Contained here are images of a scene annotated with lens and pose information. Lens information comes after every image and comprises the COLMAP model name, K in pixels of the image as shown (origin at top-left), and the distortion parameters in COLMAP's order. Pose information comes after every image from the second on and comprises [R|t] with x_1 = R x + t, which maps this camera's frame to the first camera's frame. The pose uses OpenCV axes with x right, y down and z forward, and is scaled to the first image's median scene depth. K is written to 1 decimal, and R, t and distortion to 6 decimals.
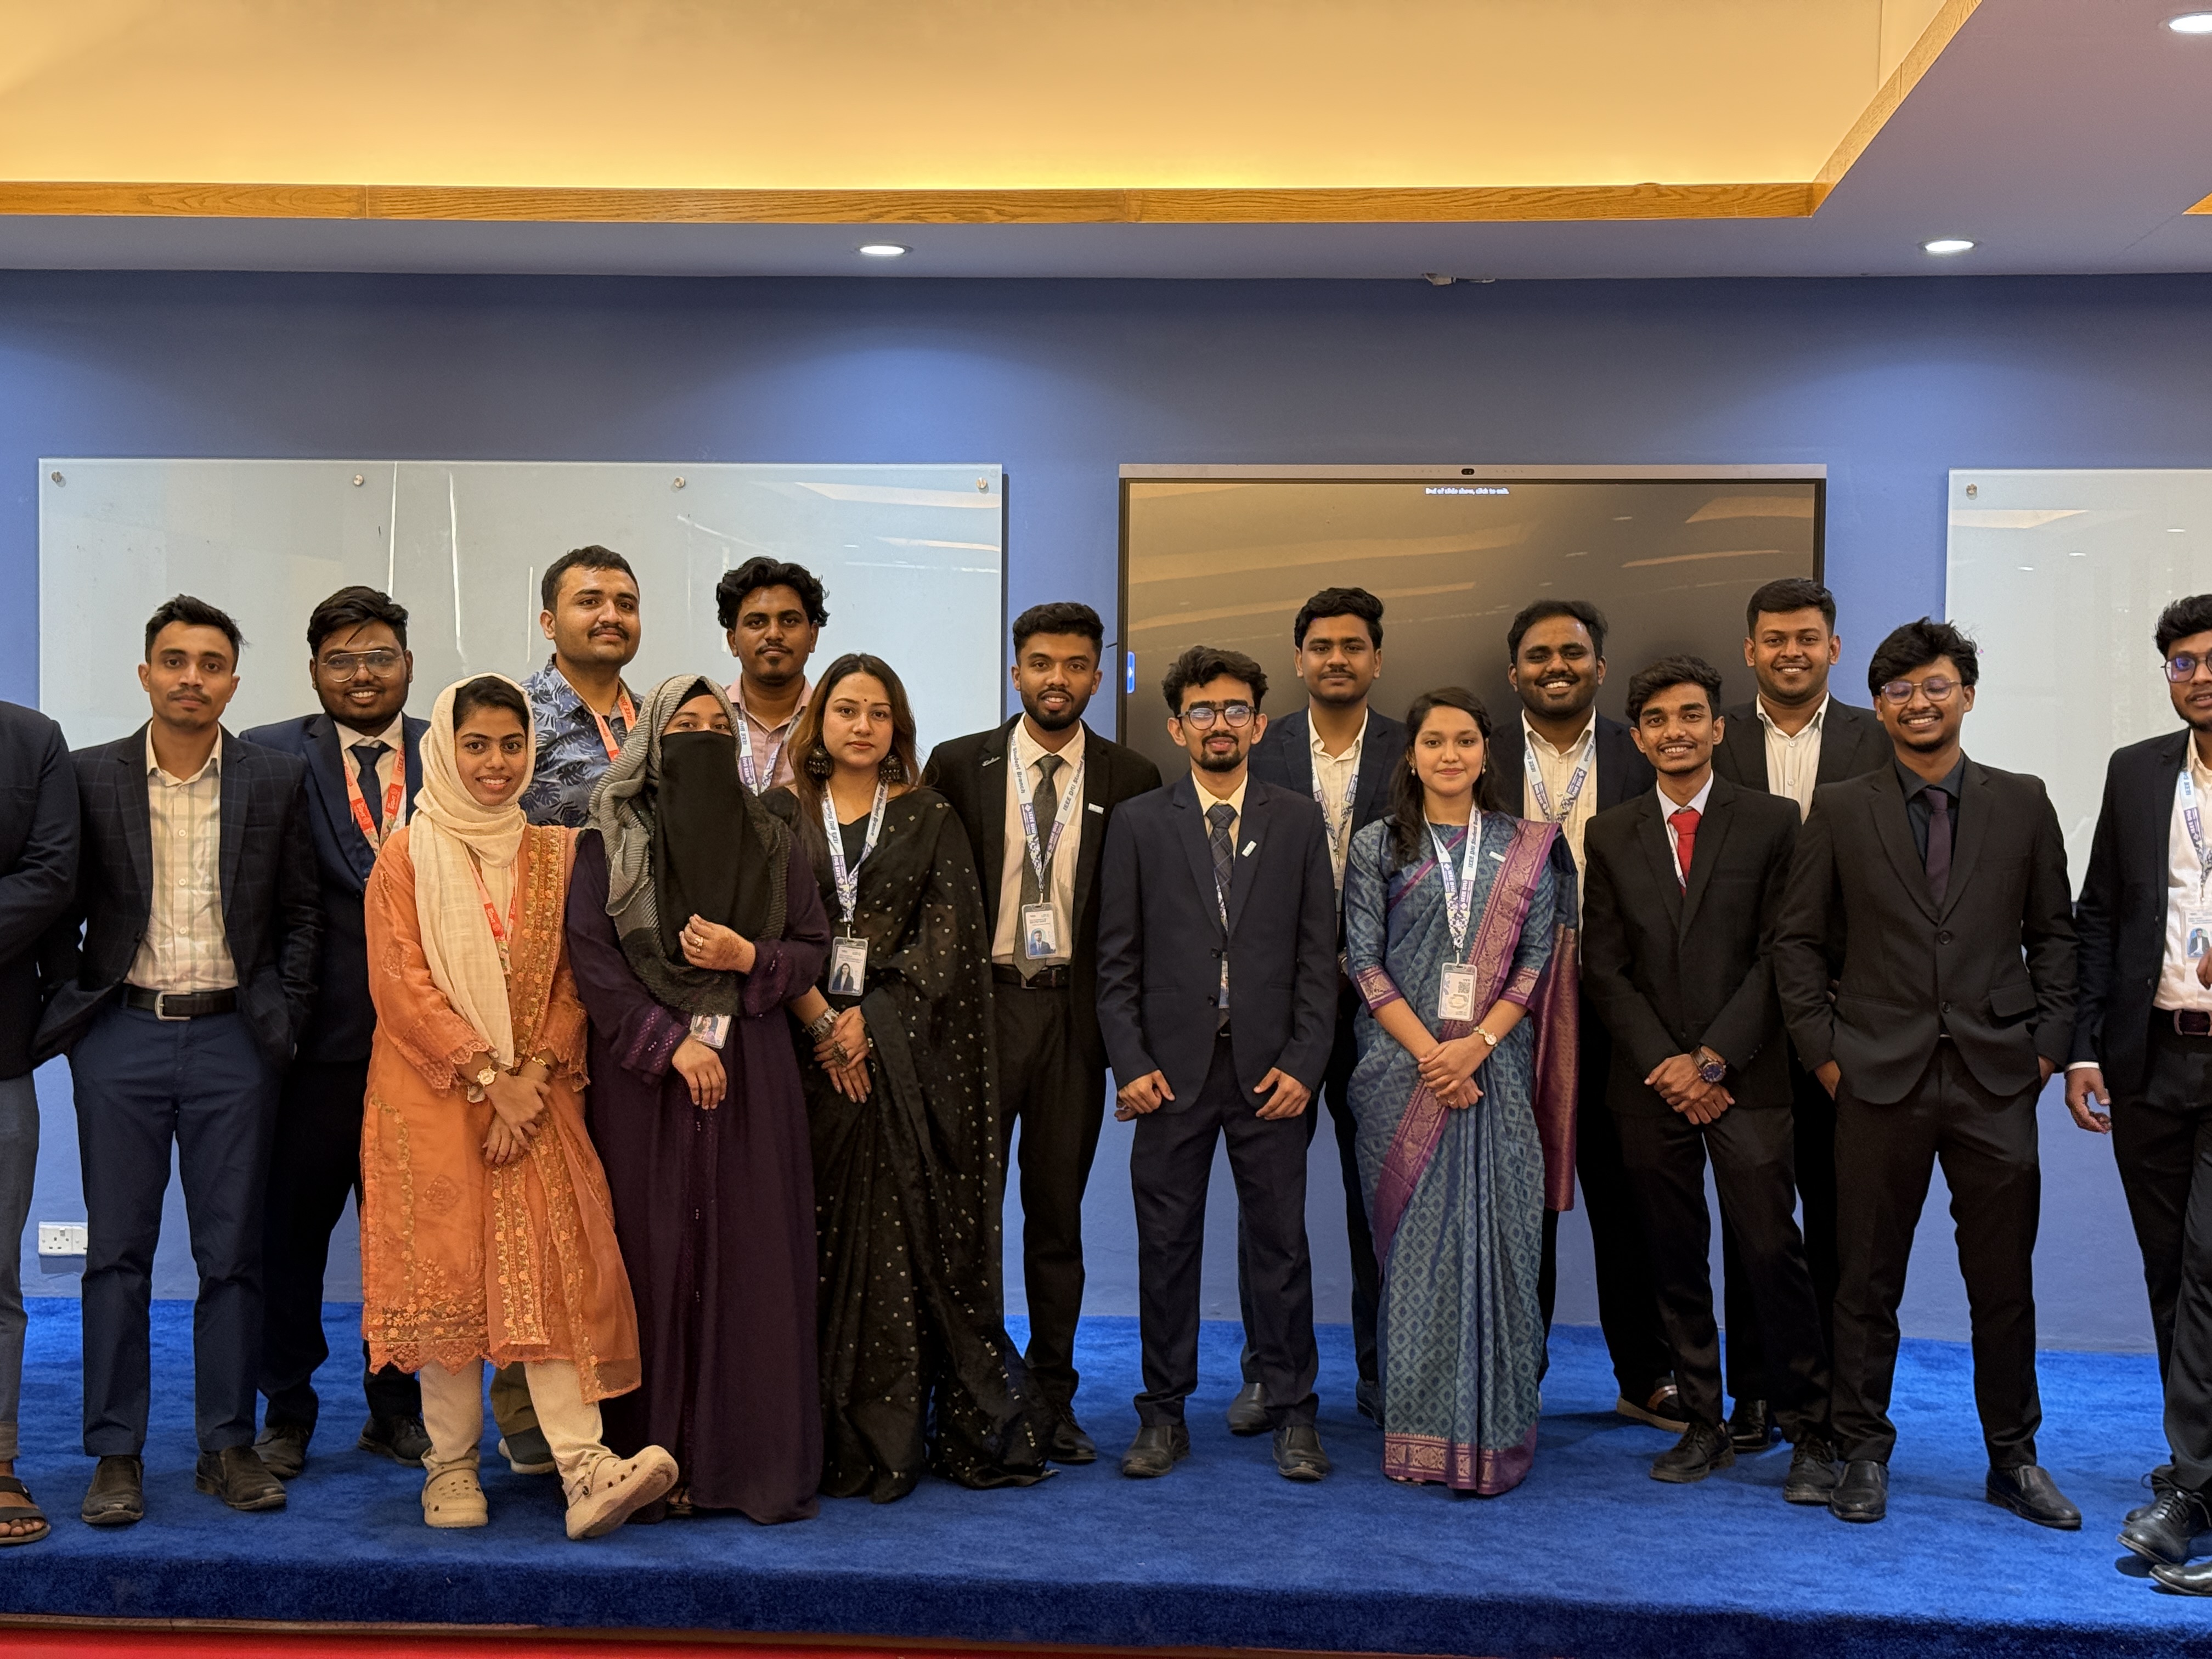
lens RADIAL K [[3119.8, 0, 1107.0], [0, 3119.8, 827.1], [0, 0, 1]] dist [0.134880, 0.000000]
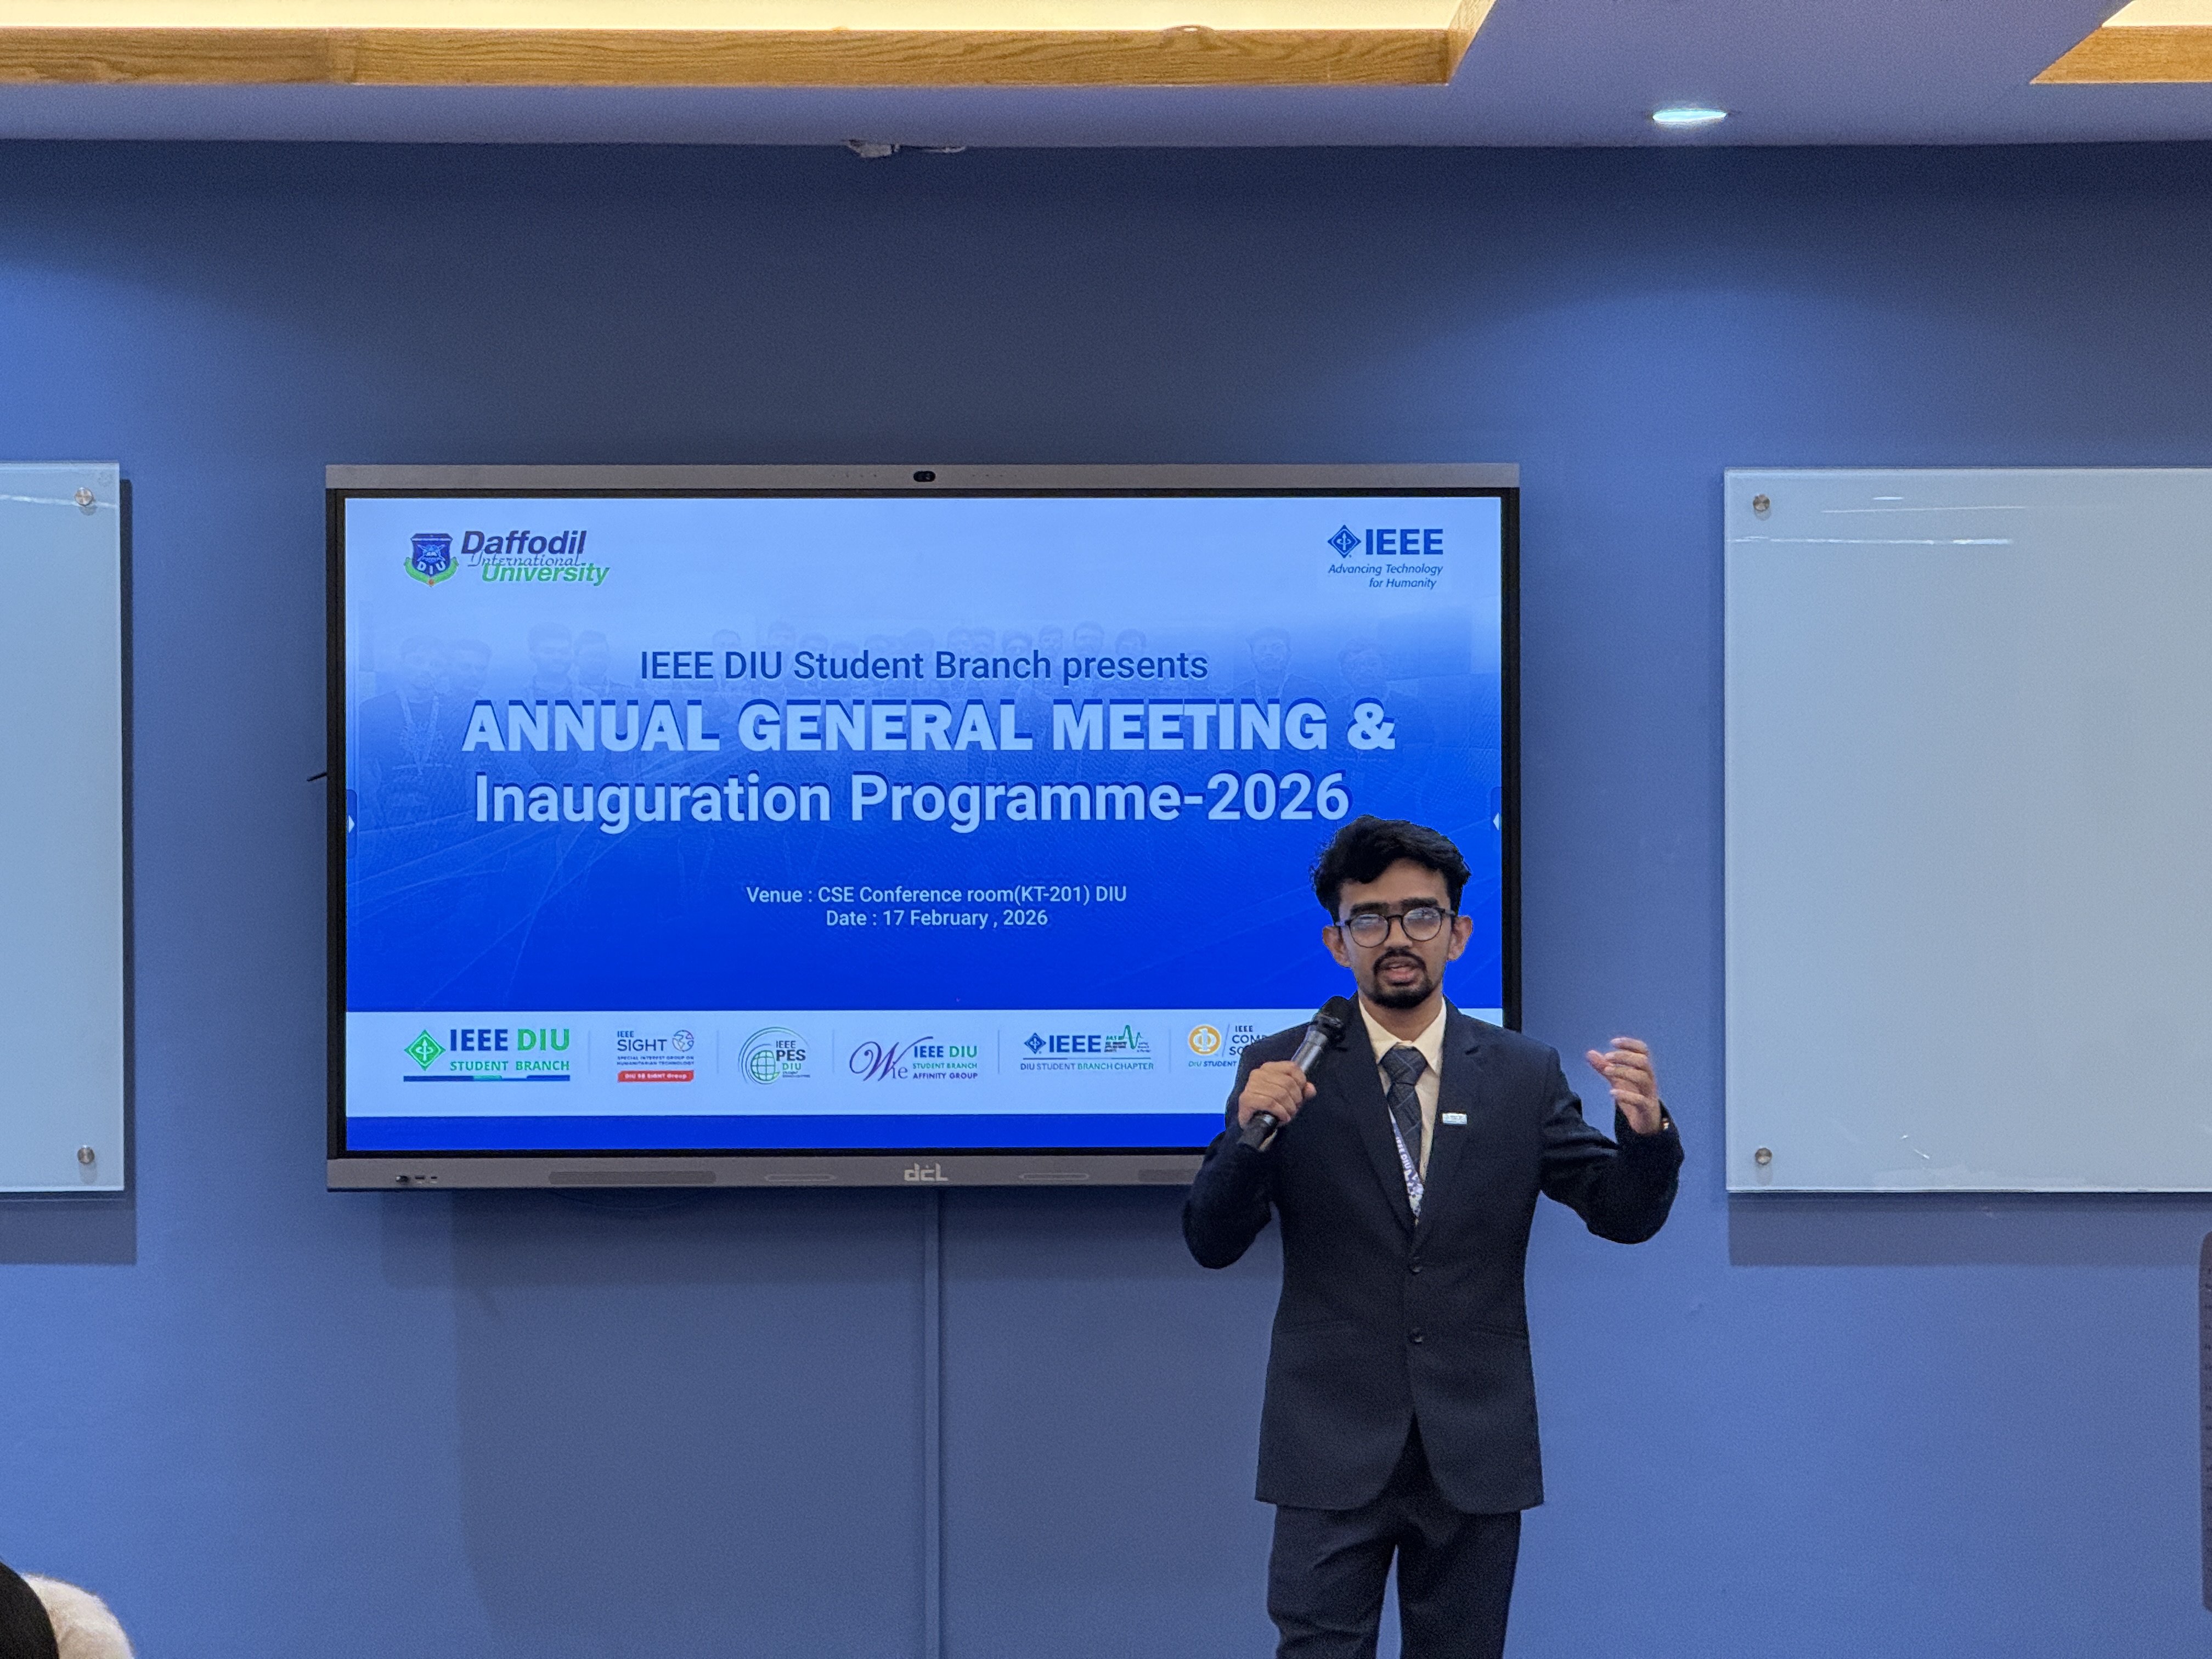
lens RADIAL K [[8089.0, 0, 1061.8], [0, 8089.0, 831.4], [0, 0, 1]] dist [0.304162, 0.000000]
pose [[0.995767, -0.013324, 0.090948, 0.002227], [0.016038, 0.999445, -0.029181, -0.002558], [-0.090508, 0.030516, 0.995428, -0.562906]]
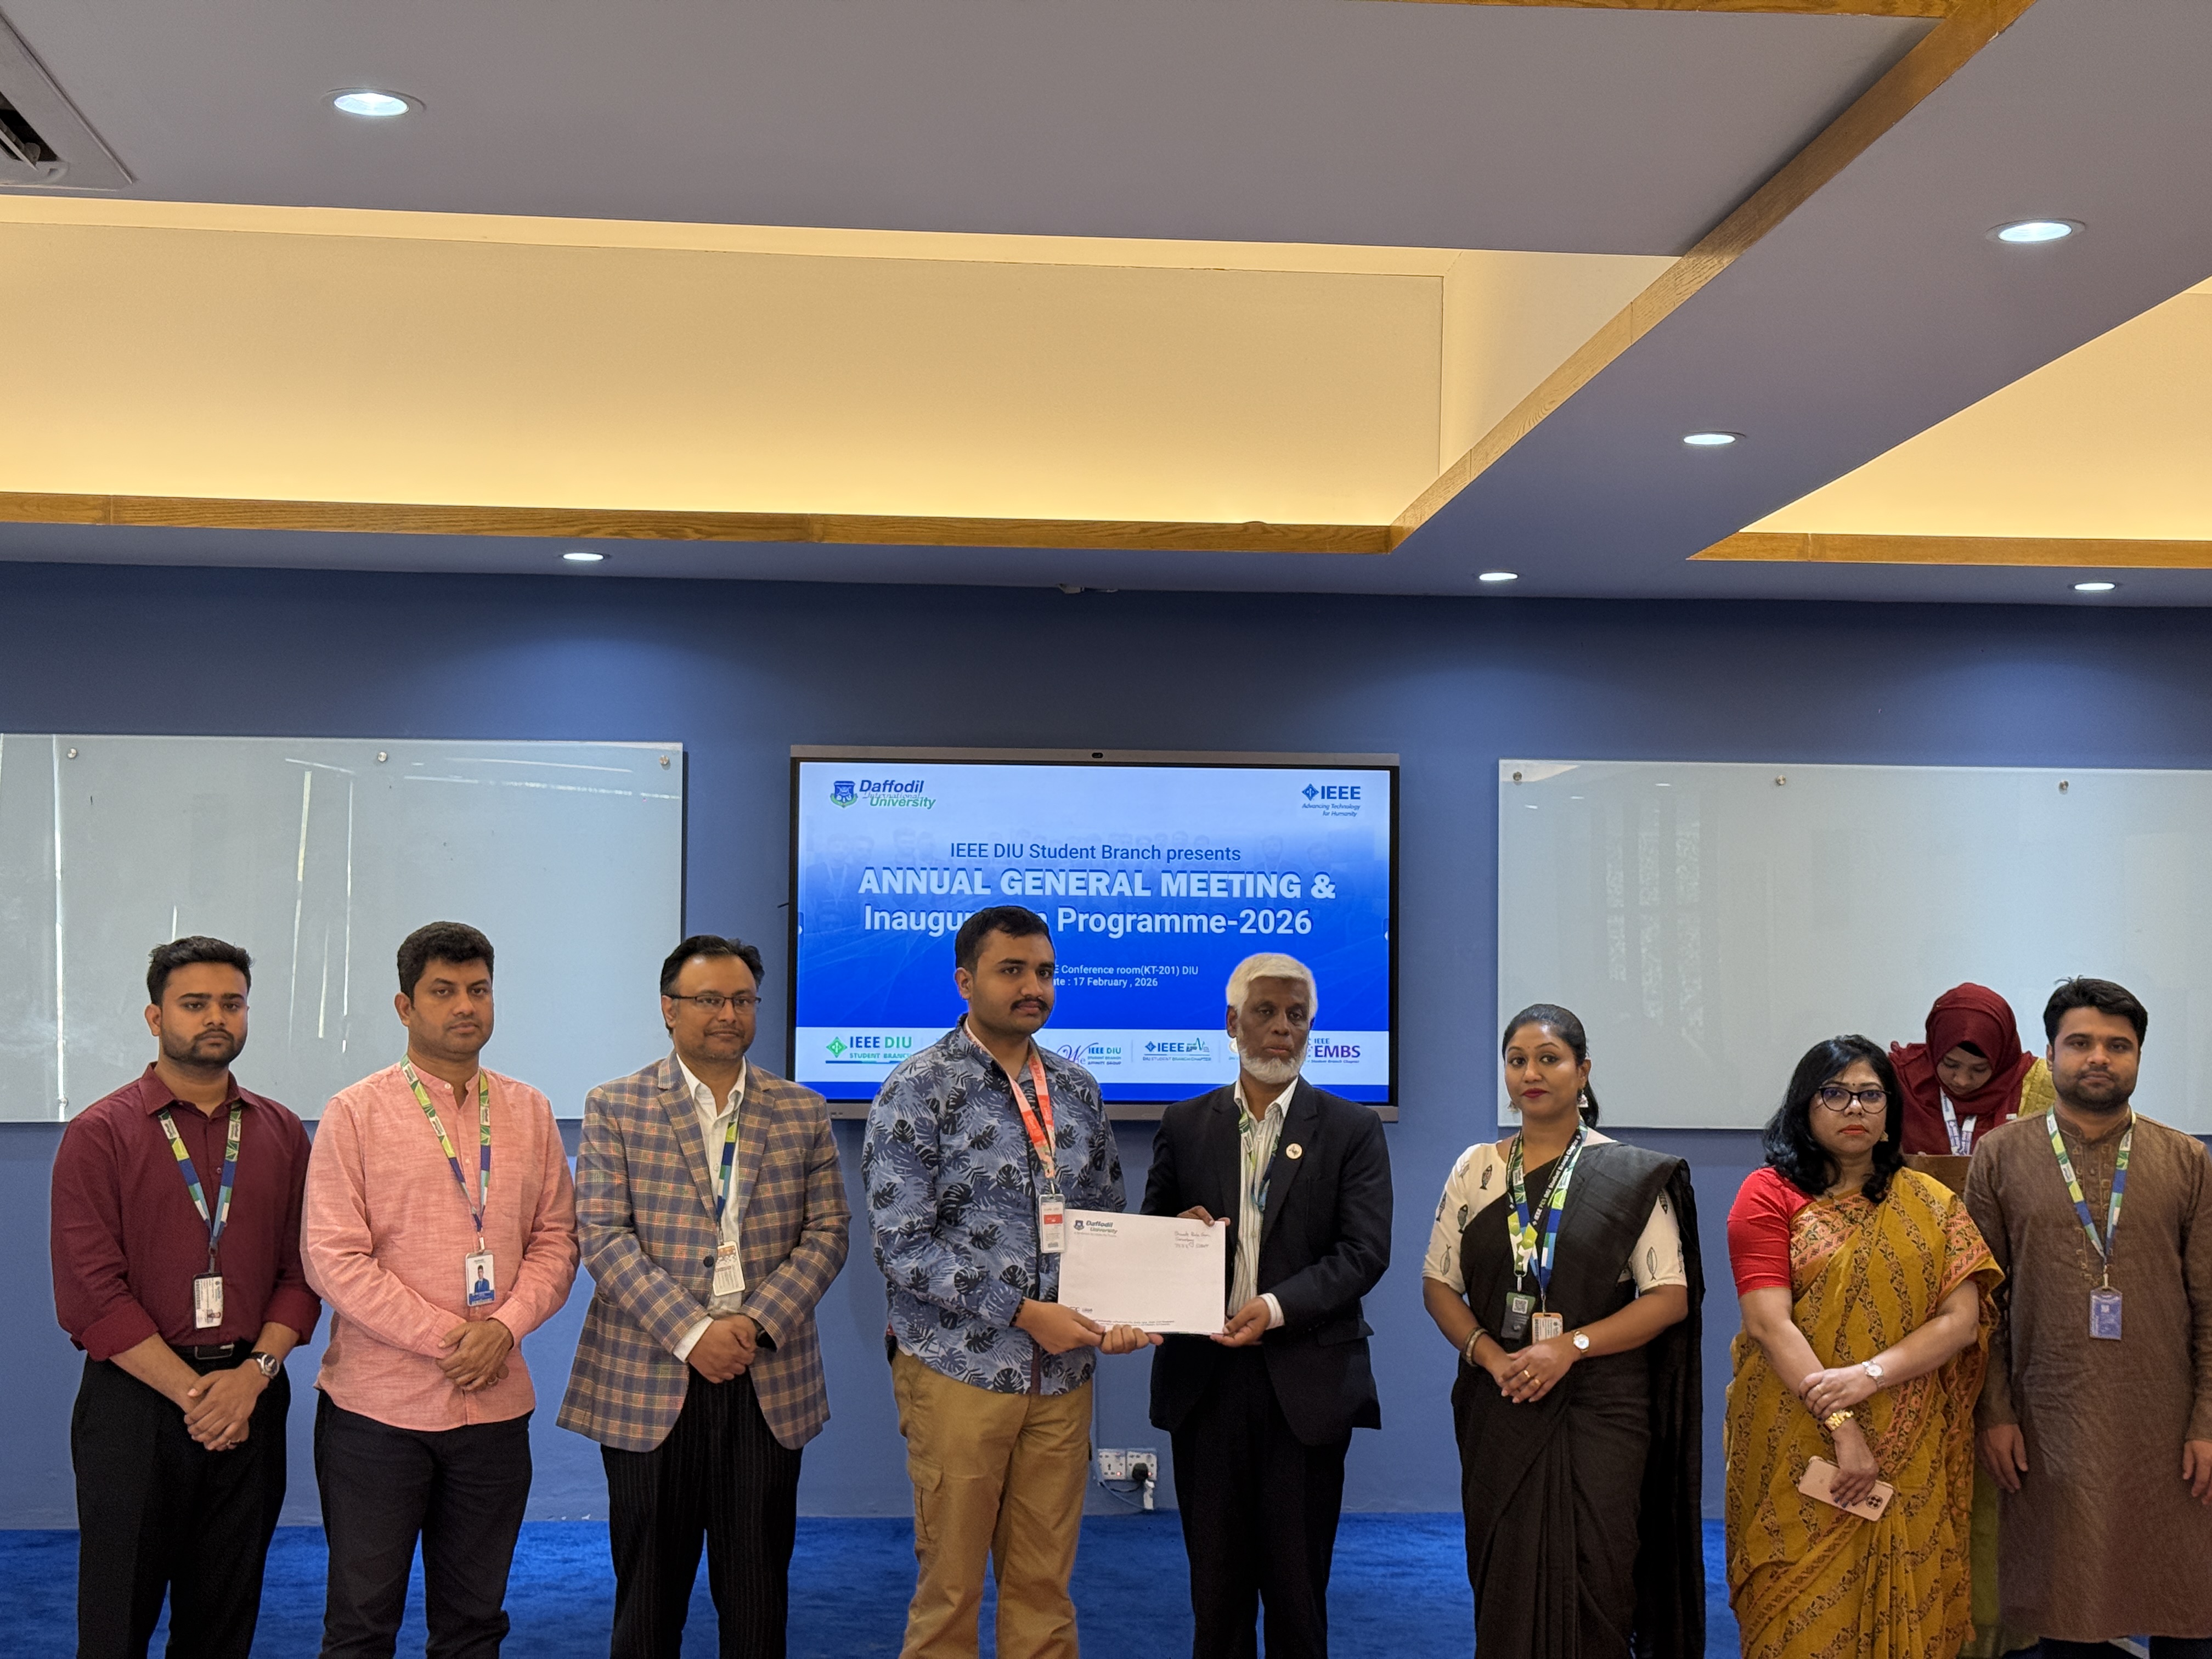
lens RADIAL K [[3119.8, 0, 1109.7], [0, 3119.8, 824.1], [0, 0, 1]] dist [0.134880, 0.000000]
pose [[0.988085, 0.004776, 0.153833, -0.061609], [0.005735, 0.997682, -0.067814, -0.012044], [-0.153800, 0.067888, 0.985767, -0.138608]]
